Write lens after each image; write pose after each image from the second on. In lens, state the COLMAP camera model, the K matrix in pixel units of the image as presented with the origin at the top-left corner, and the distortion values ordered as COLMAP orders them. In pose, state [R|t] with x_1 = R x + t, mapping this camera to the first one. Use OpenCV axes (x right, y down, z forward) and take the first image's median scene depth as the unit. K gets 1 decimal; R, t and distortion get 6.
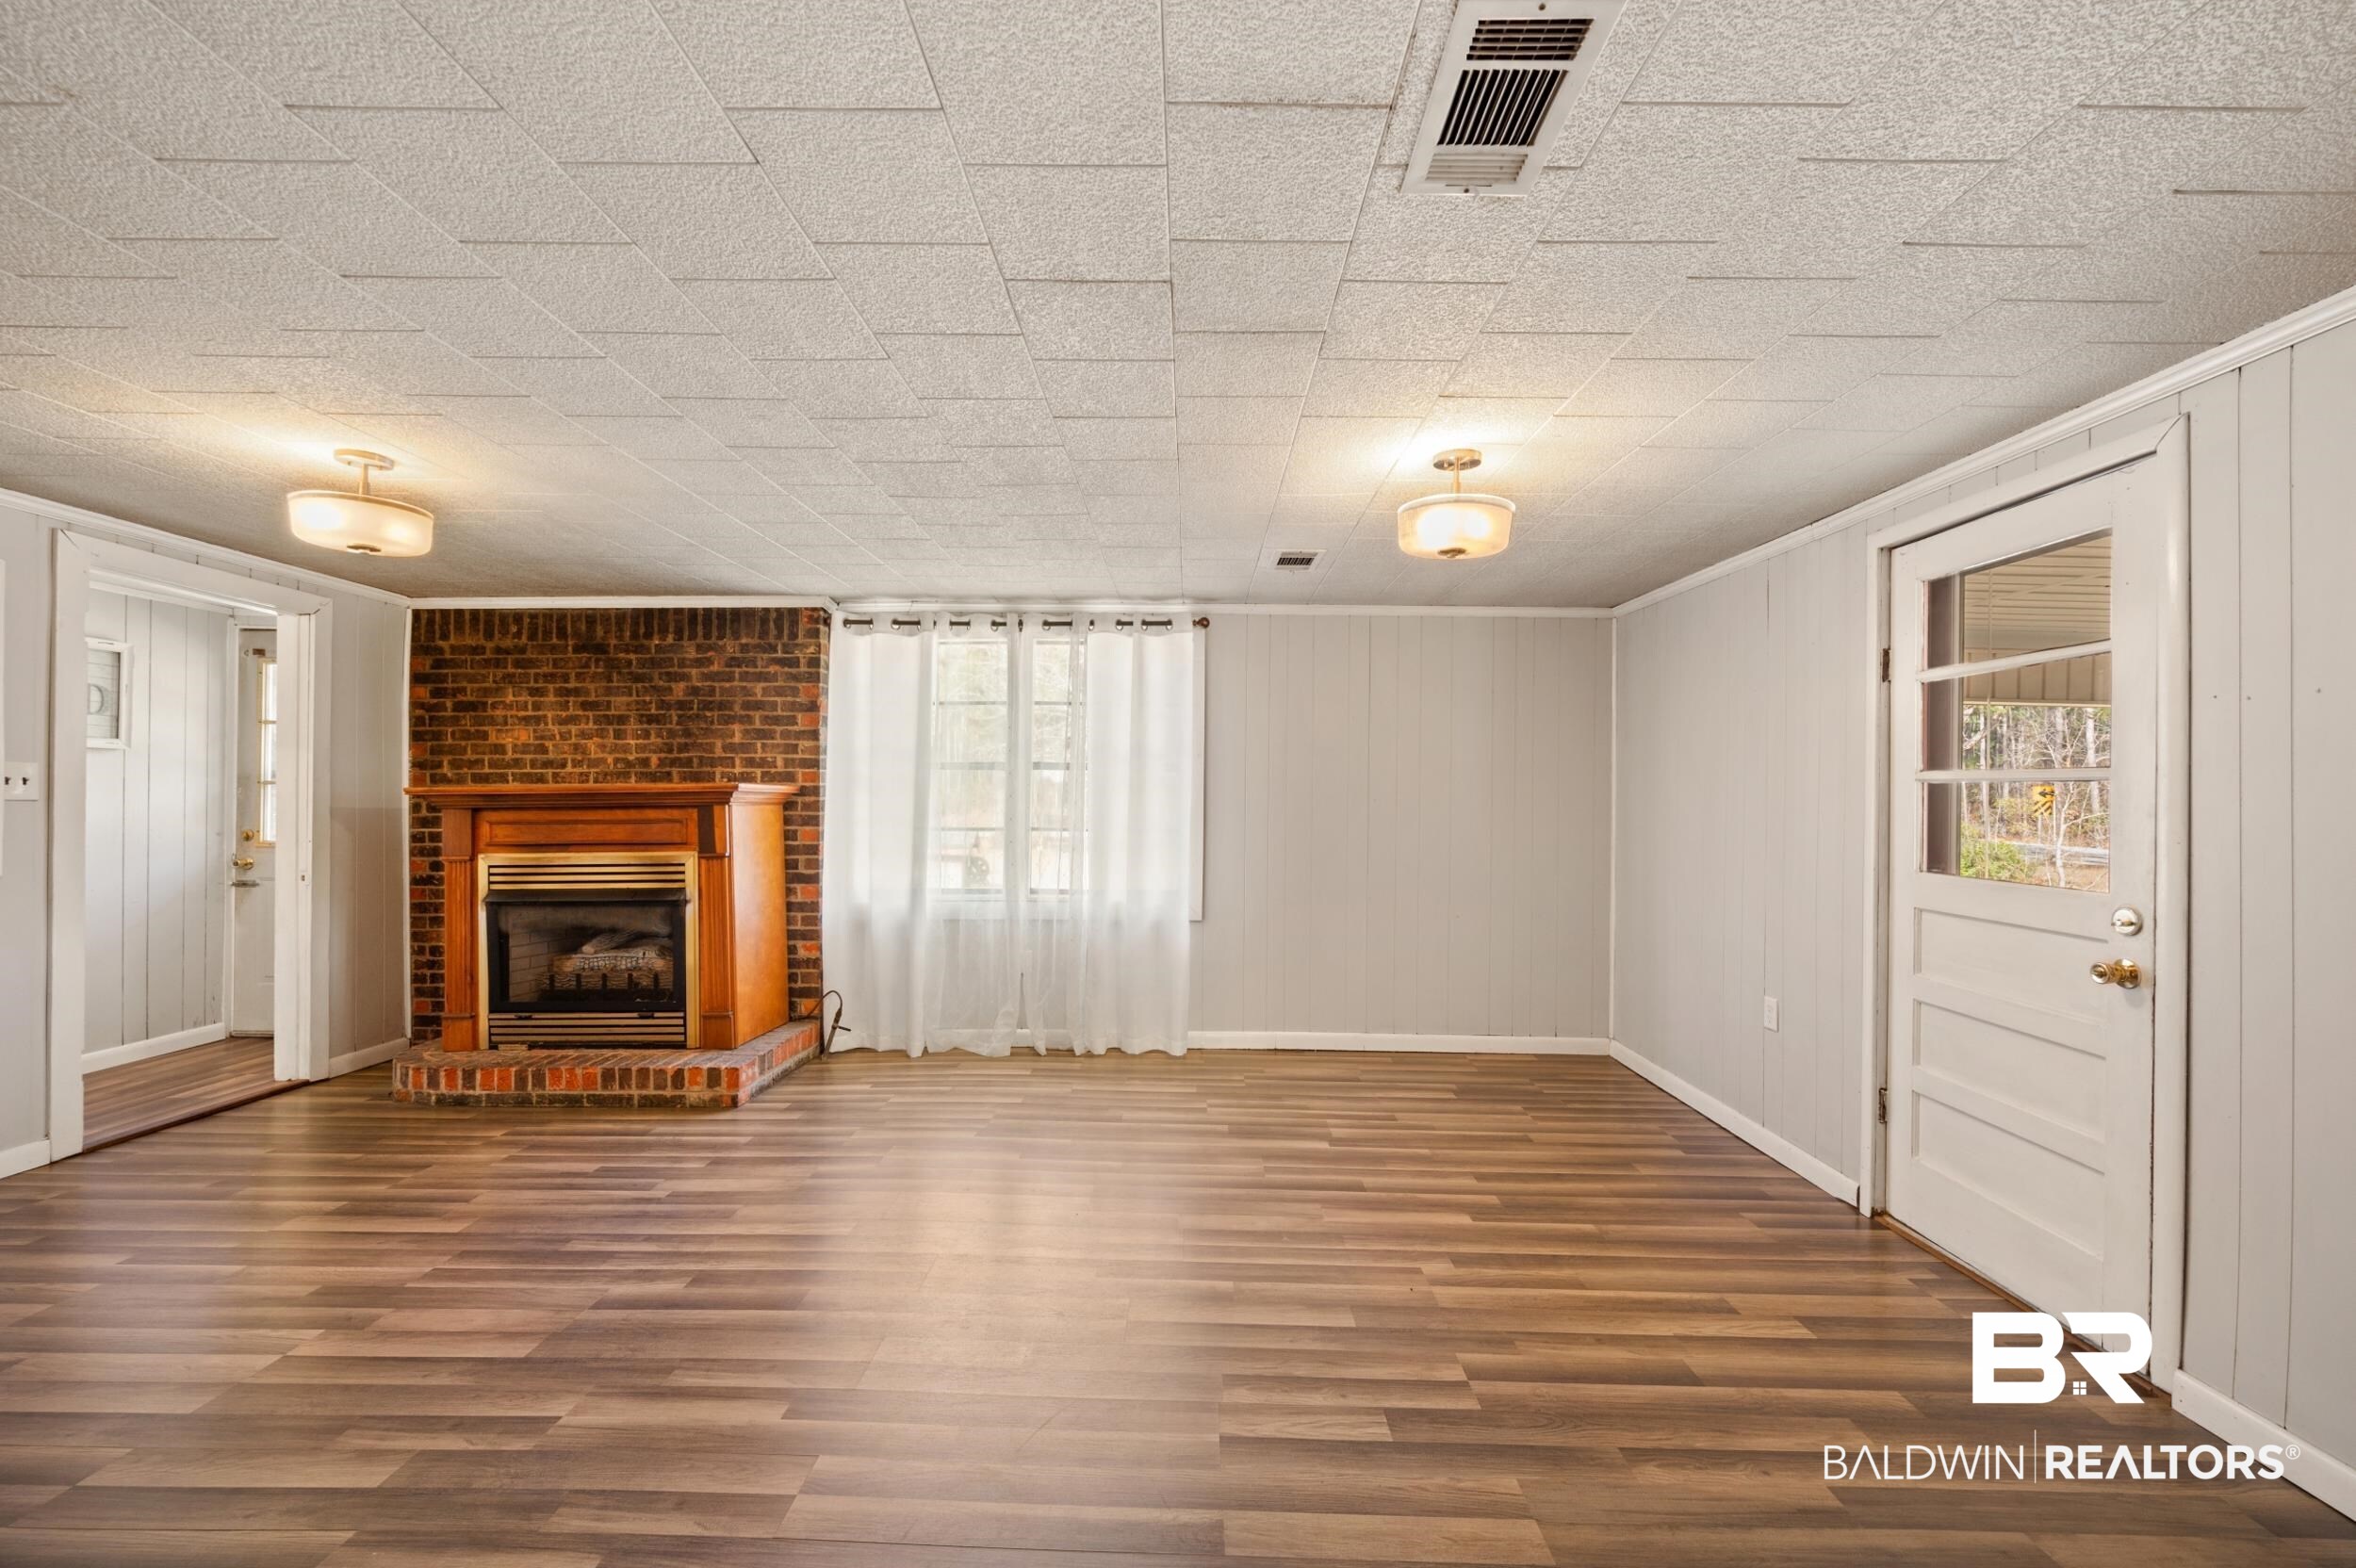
lens RADIAL K [[942.3, 0, 1191.6], [0, 942.3, 792.5], [0, 0, 1]] dist [-0.000825, -0.000702]
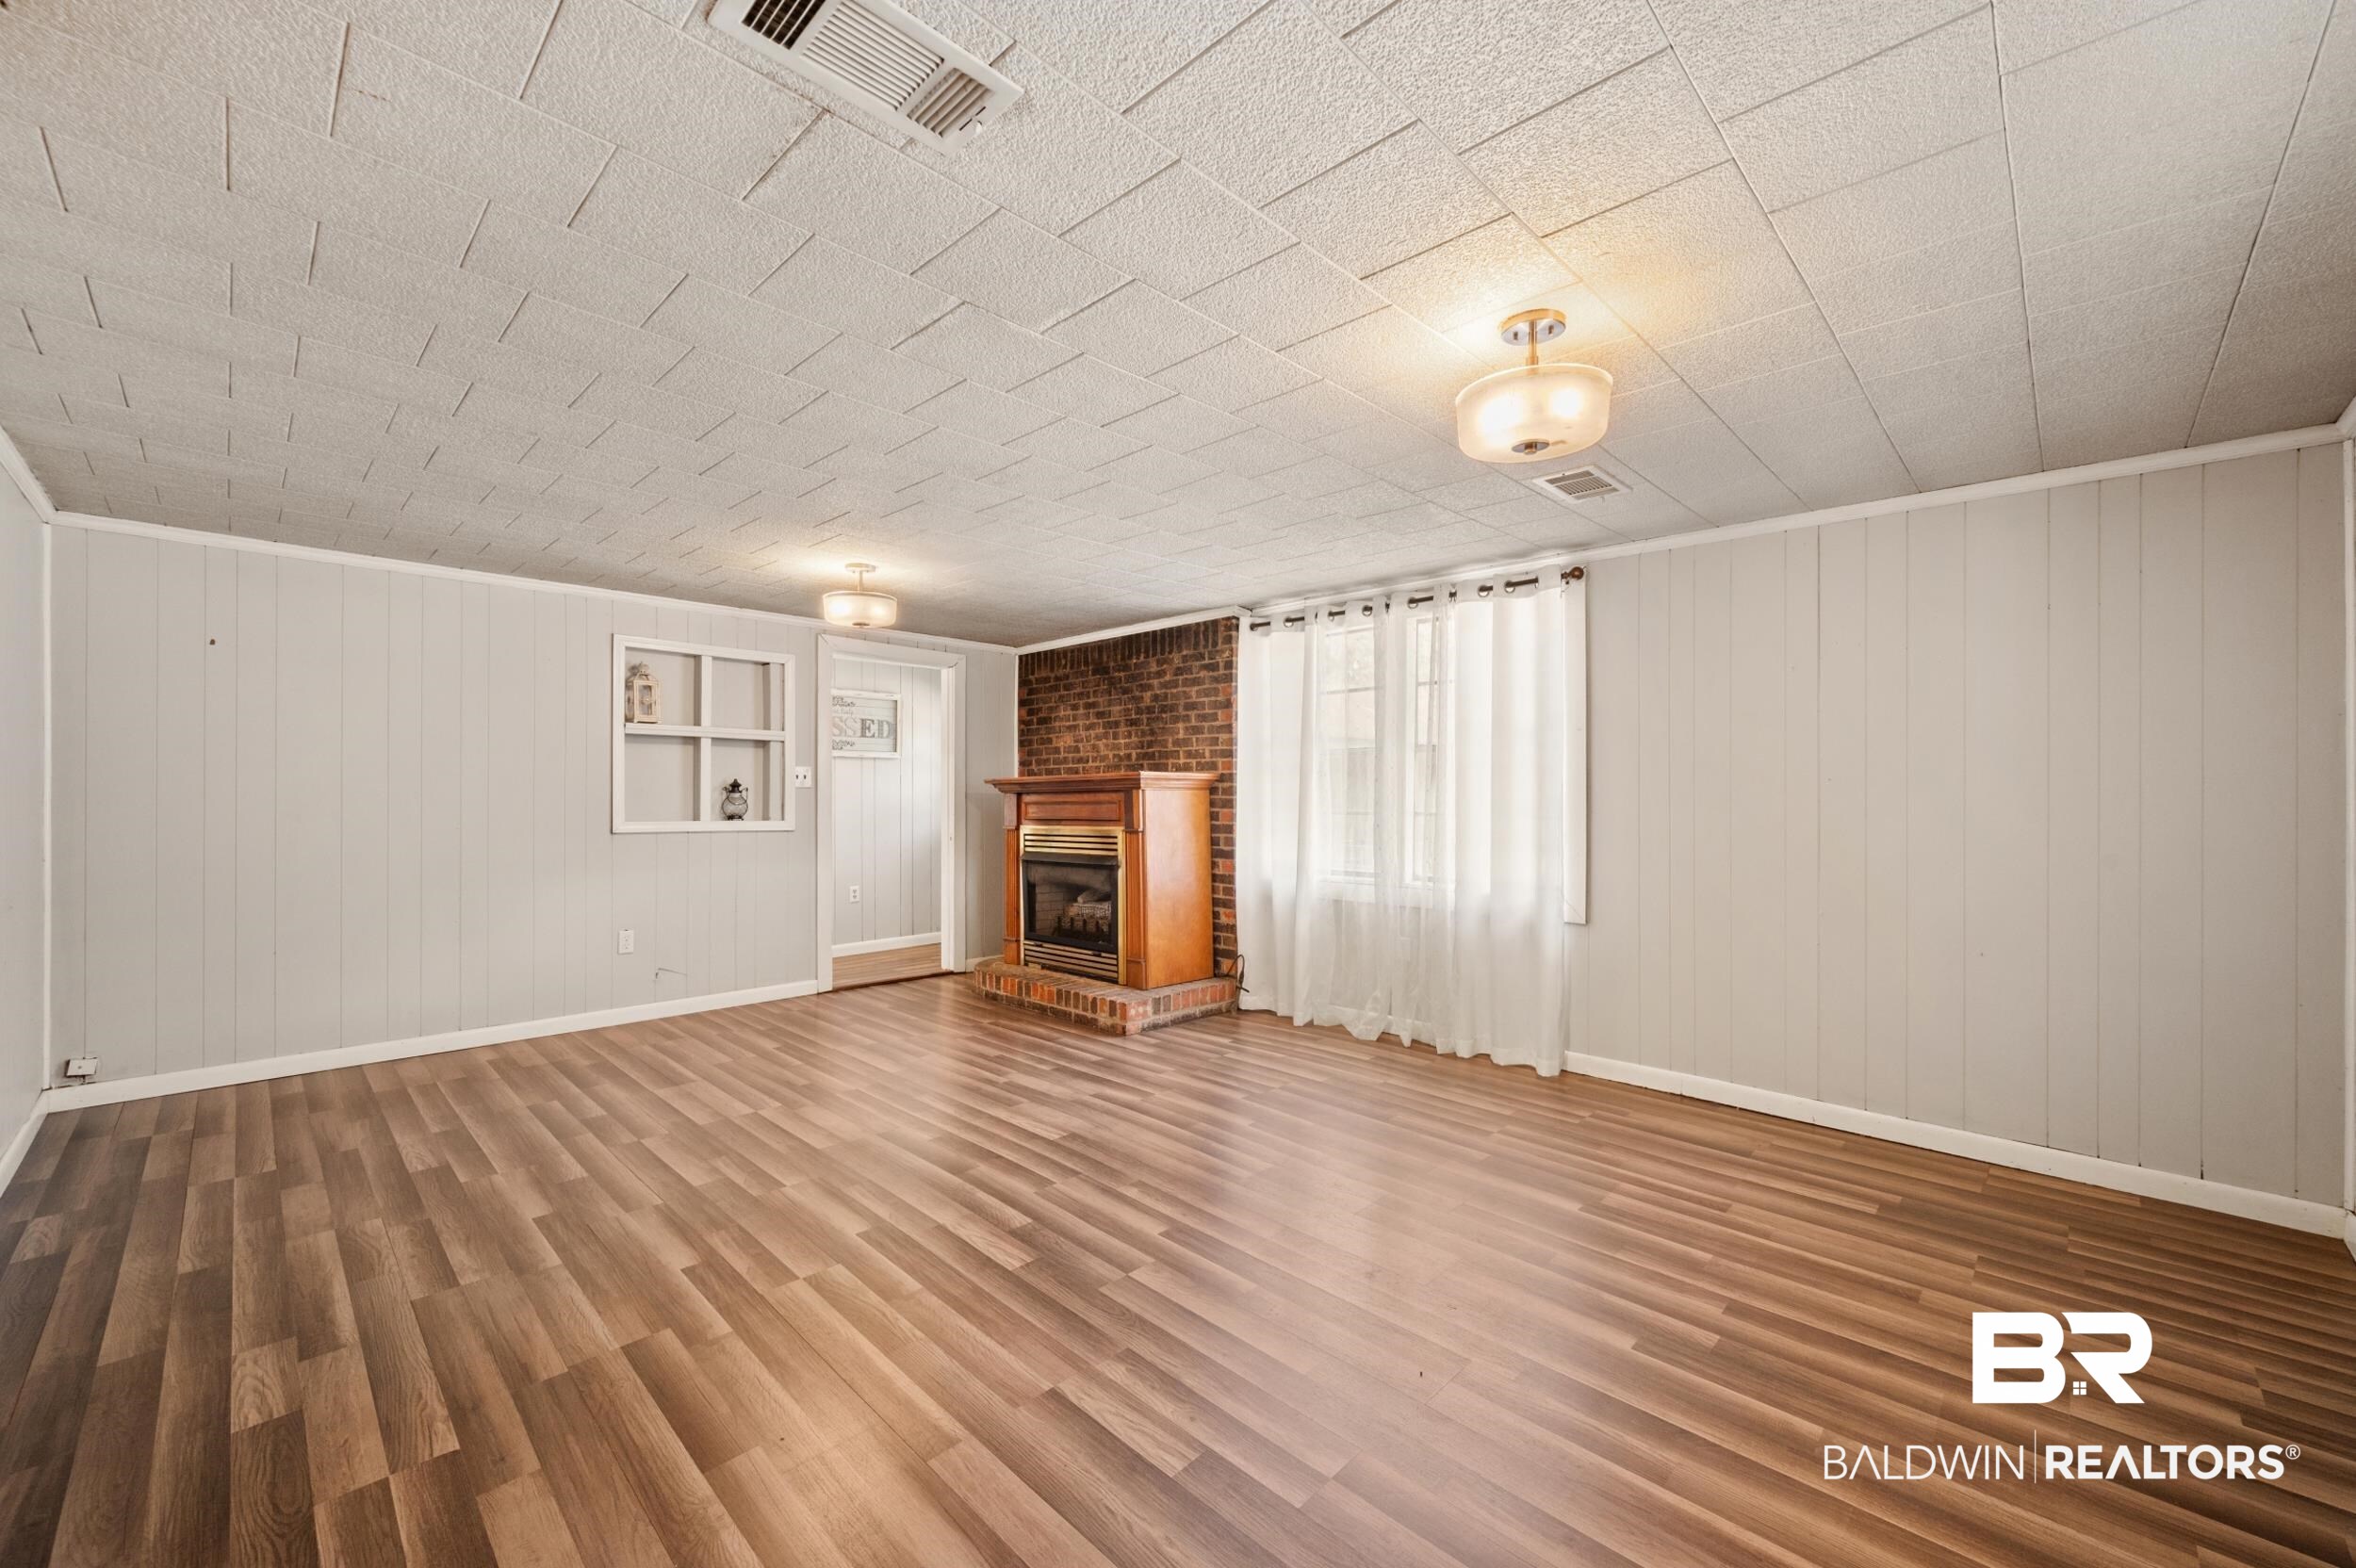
lens RADIAL K [[937.5, 0, 1185.9], [0, 937.5, 776.8], [0, 0, 1]] dist [-0.000189, 0.001212]
pose [[0.719279, -0.015058, -0.694558, 0.393177], [0.008705, 0.999882, -0.012662, 0.012730], [0.694666, 0.003061, 0.719326, 0.164736]]
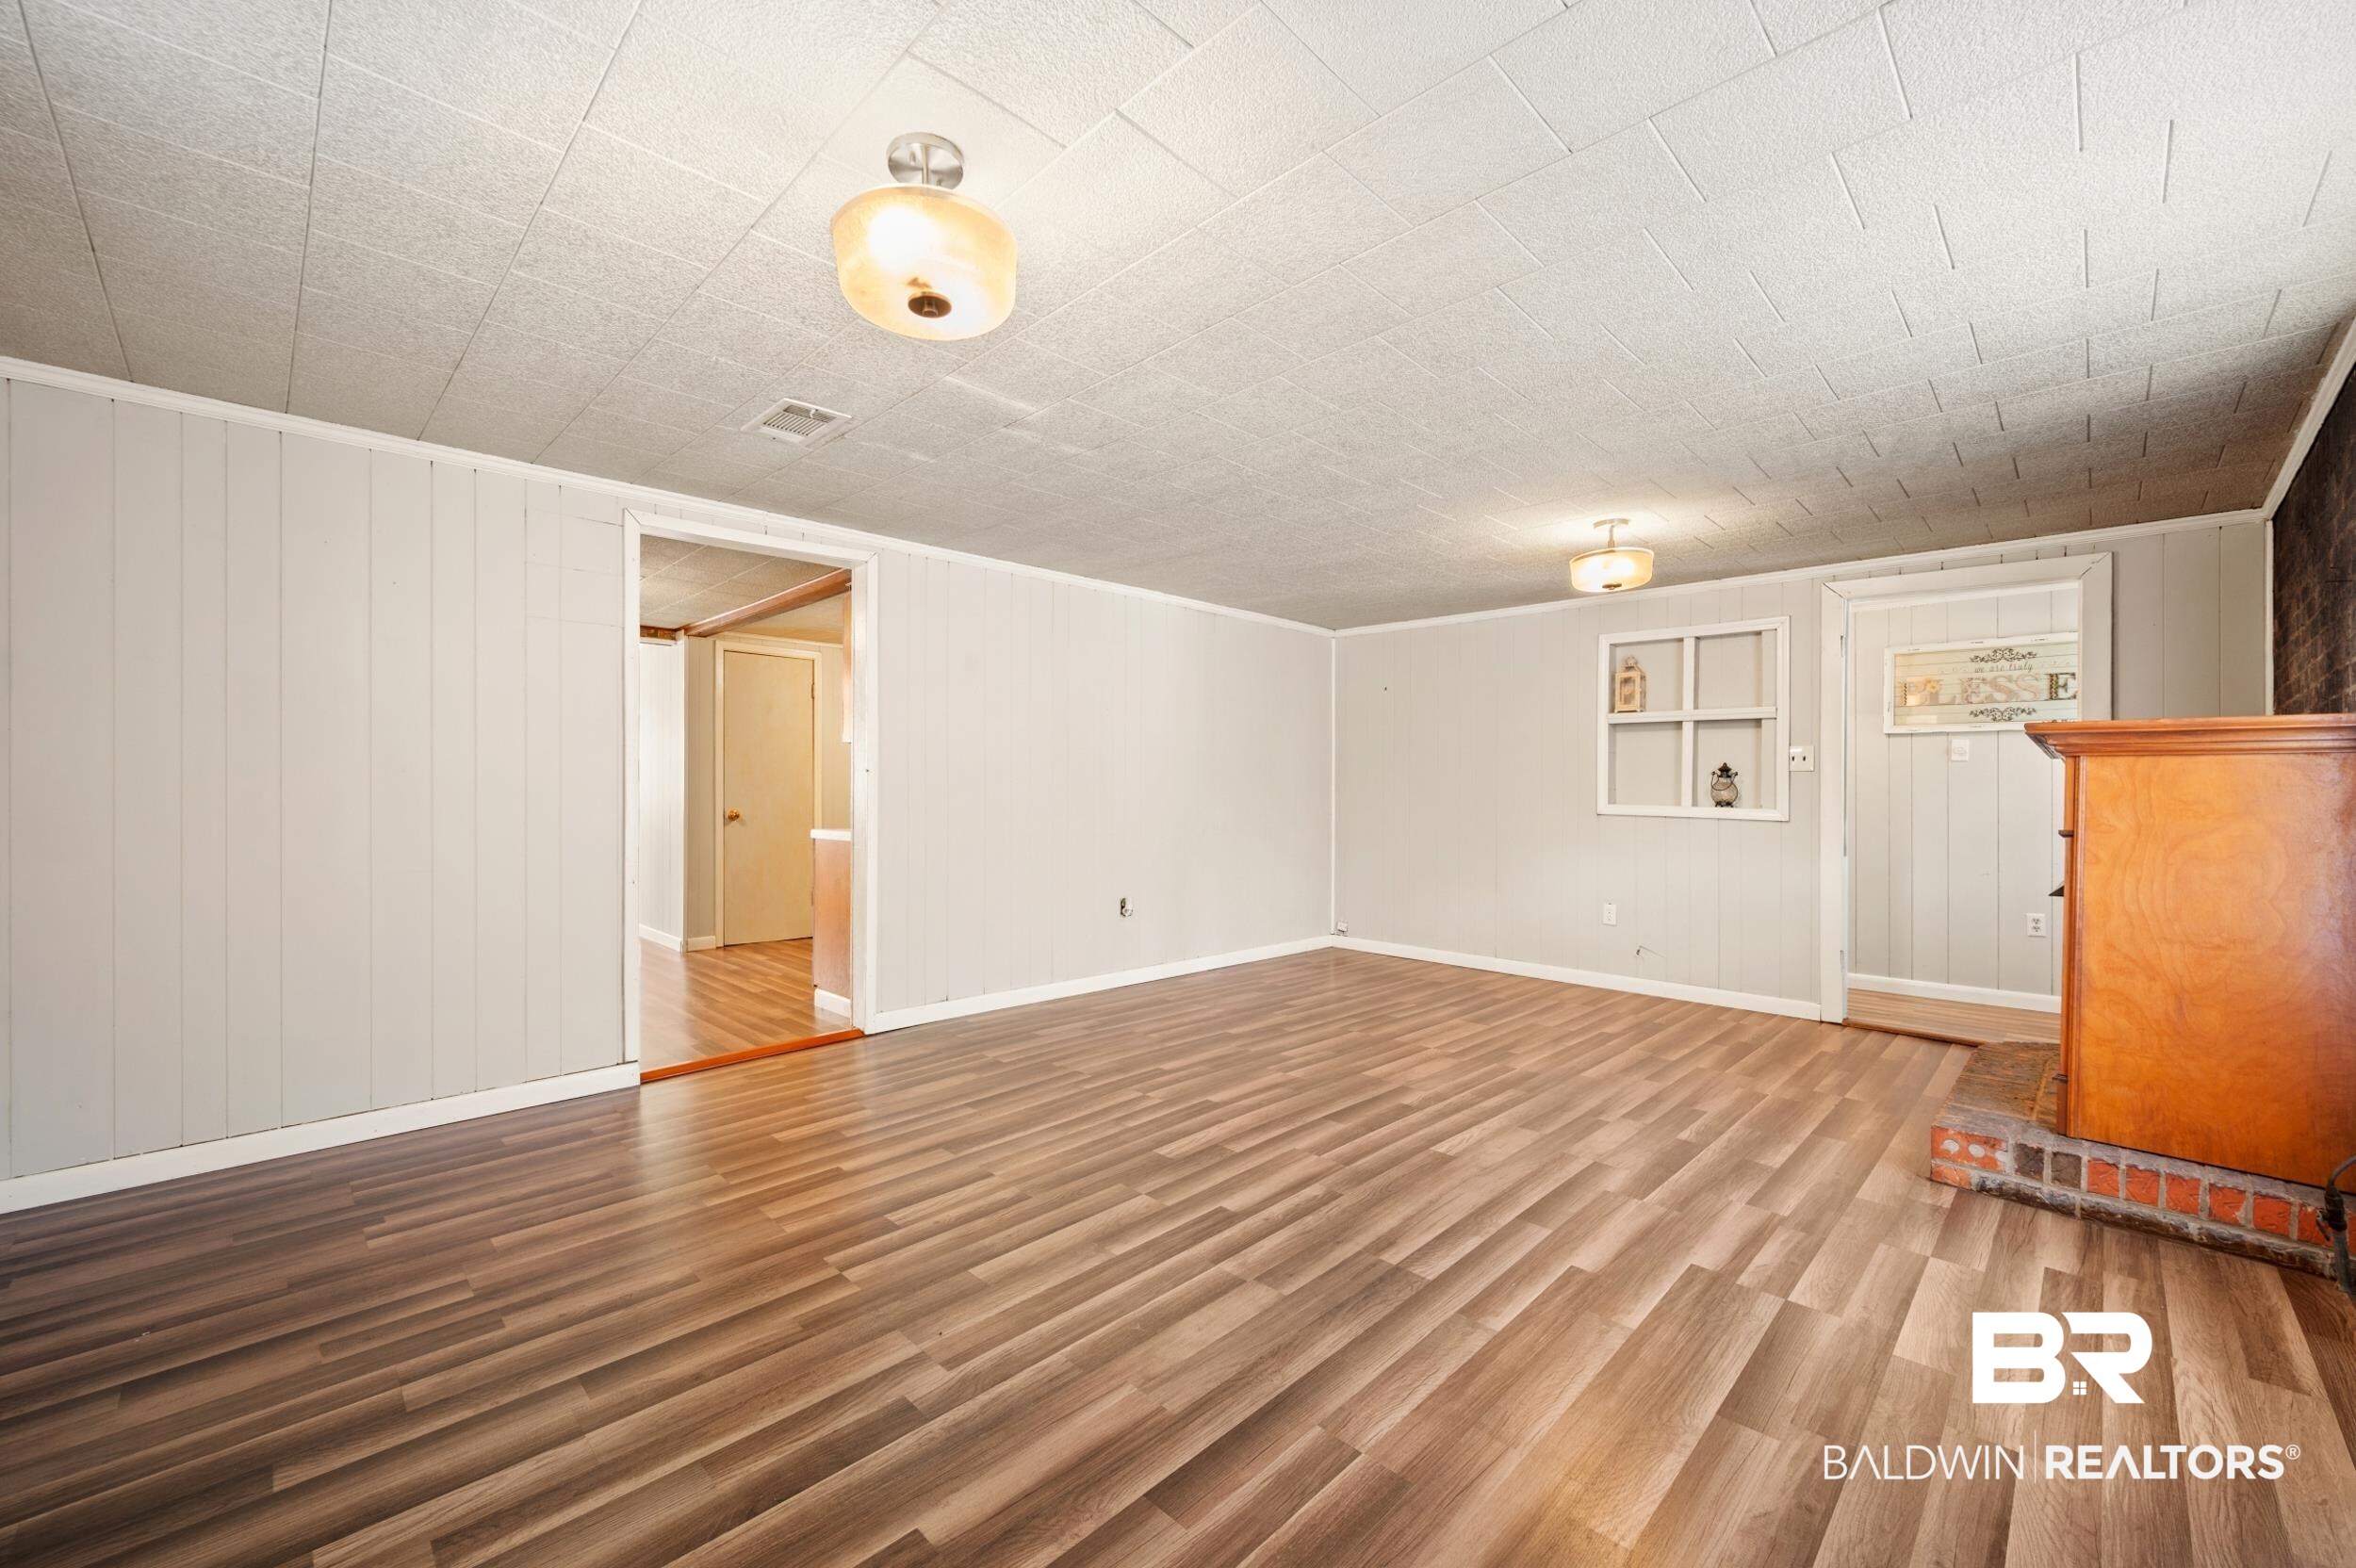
lens RADIAL K [[926.3, 0, 1180.7], [0, 926.3, 804.0], [0, 0, 1]] dist [-0.002137, -0.000054]
pose [[-0.705778, -0.002585, -0.708429, 0.383956], [-0.007169, 0.999968, 0.003494, 0.047808], [0.708397, 0.007545, -0.705774, 1.008890]]
